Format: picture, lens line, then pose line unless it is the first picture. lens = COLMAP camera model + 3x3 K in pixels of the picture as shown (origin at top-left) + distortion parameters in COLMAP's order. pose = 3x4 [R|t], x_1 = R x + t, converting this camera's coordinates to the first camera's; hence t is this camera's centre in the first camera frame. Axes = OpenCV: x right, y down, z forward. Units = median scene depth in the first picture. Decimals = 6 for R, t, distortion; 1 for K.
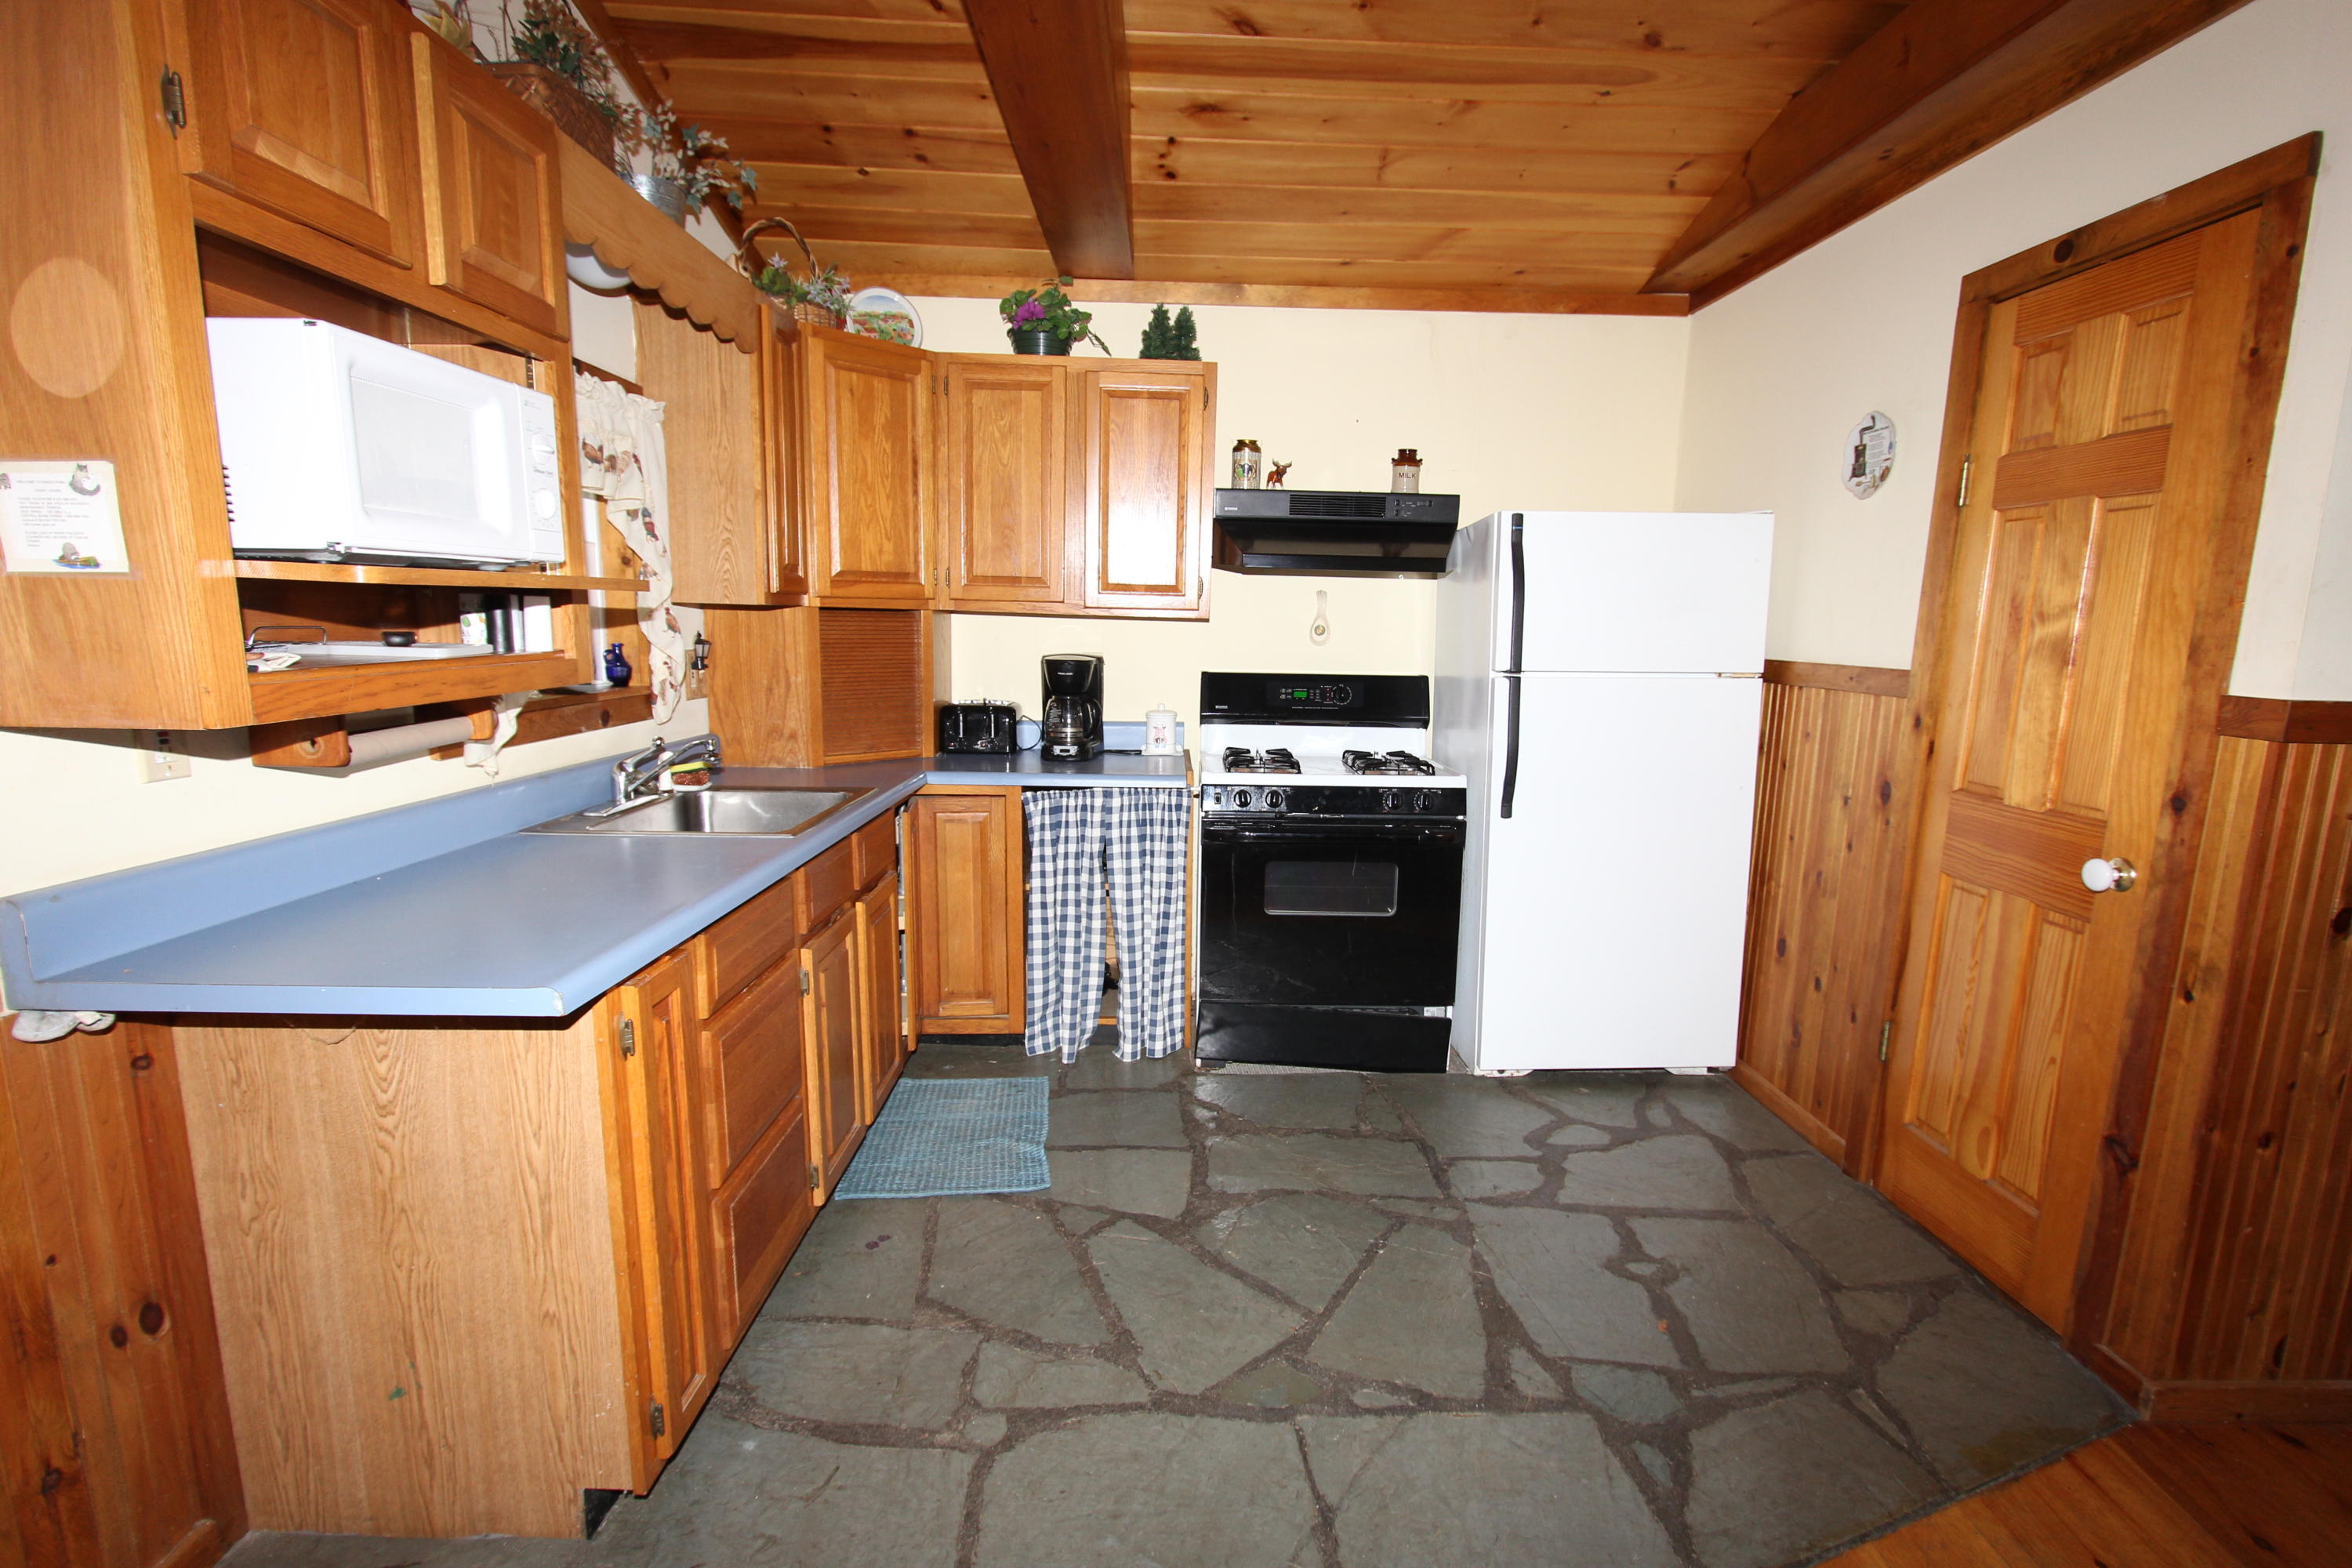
lens RADIAL K [[1079.1, 0, 1186.1], [0, 1079.1, 795.6], [0, 0, 1]] dist [-0.004983, -0.000634]
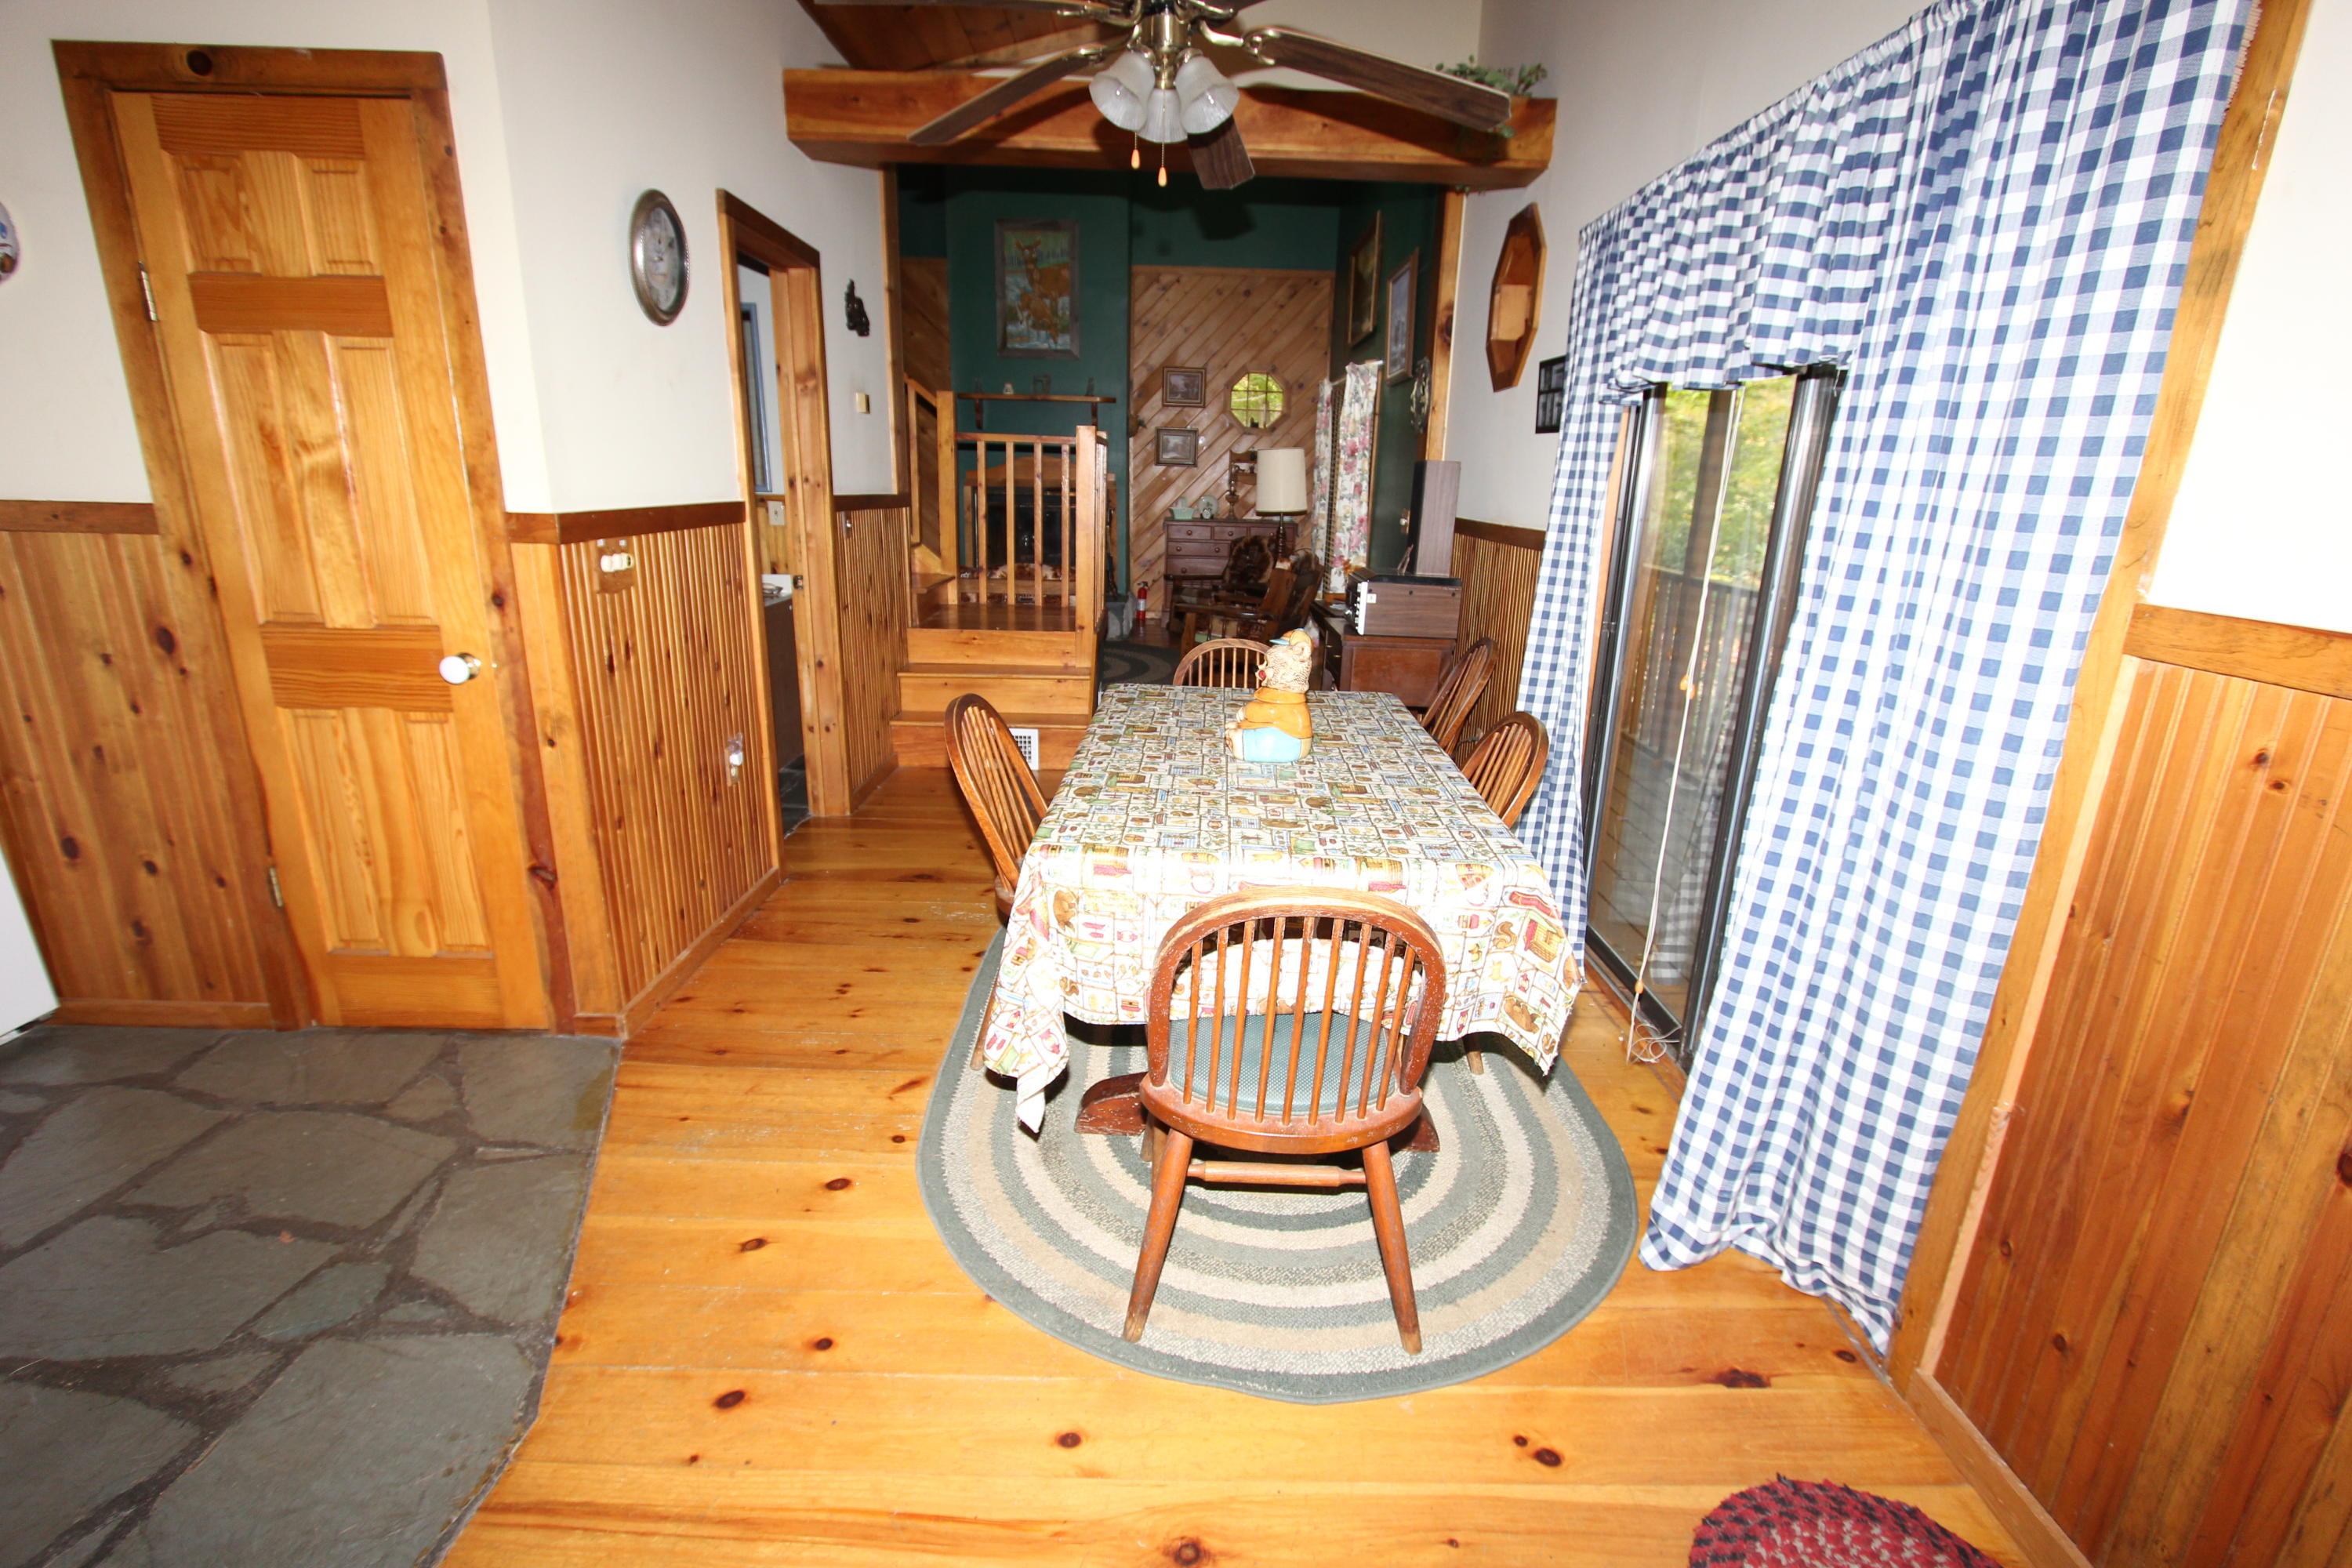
lens RADIAL K [[1079.1, 0, 1179.1], [0, 1079.1, 791.3], [0, 0, 1]] dist [-0.004983, -0.000634]
pose [[0.023449, -0.296044, 0.954887, -0.299347], [0.140368, 0.946662, 0.290047, -0.030770], [-0.989822, 0.127234, 0.063753, 0.126541]]
